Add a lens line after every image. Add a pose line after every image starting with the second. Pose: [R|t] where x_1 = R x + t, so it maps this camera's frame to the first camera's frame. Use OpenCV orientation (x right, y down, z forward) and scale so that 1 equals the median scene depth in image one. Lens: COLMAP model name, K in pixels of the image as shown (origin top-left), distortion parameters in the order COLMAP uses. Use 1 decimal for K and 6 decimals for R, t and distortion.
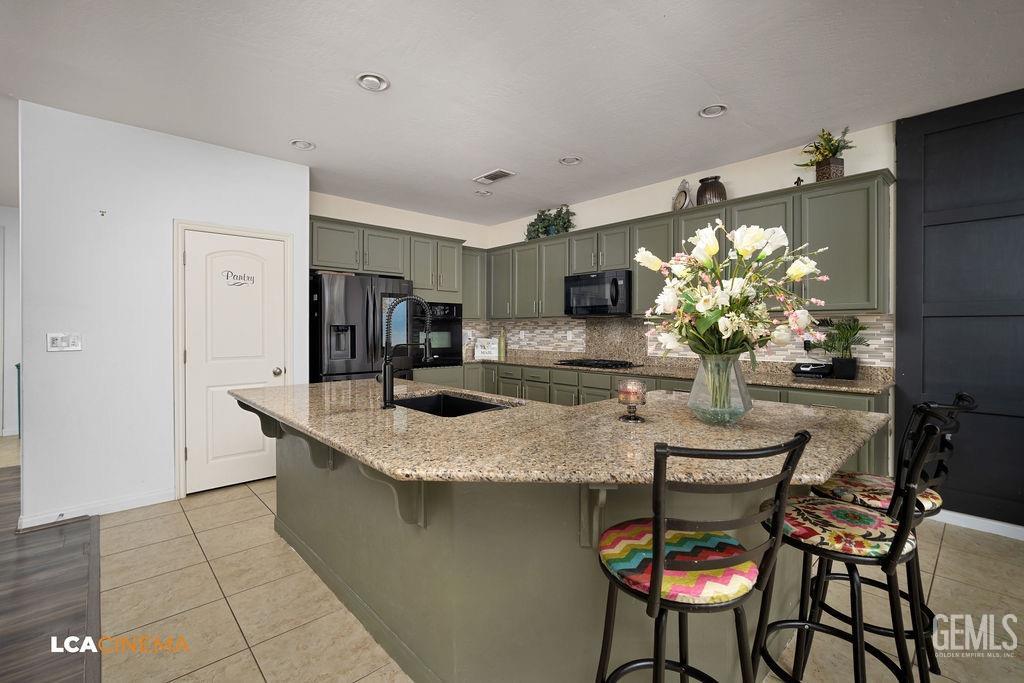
lens RADIAL K [[448.4, 0, 509.2], [0, 448.4, 330.8], [0, 0, 1]] dist [0.000428, -0.000178]
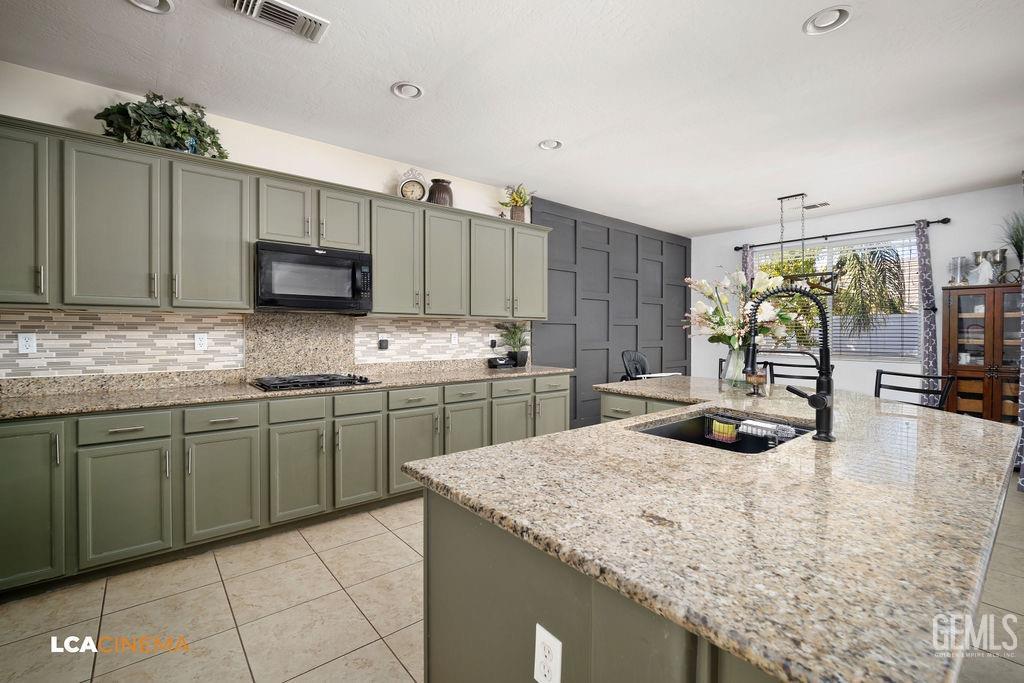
lens RADIAL K [[448.4, 0, 508.0], [0, 448.4, 336.2], [0, 0, 1]] dist [0.000428, -0.000178]
pose [[0.078120, -0.007722, 0.996914, -0.481329], [0.005019, 0.999960, 0.007352, 0.001057], [-0.996931, 0.004429, 0.078156, 0.681005]]
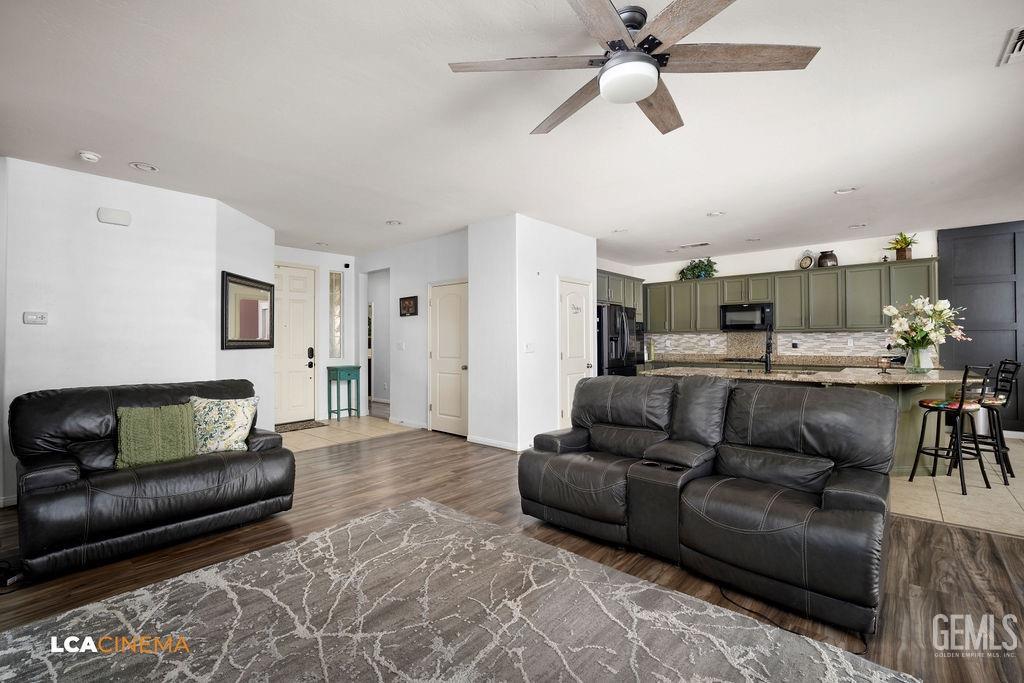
lens RADIAL K [[448.4, 0, 510.9], [0, 448.4, 350.1], [0, 0, 1]] dist [0.000428, -0.000178]
pose [[0.994446, -0.006489, 0.105045, -0.848297], [0.004615, 0.999826, 0.018069, 0.004150], [-0.105144, -0.017484, 0.994303, -0.534158]]
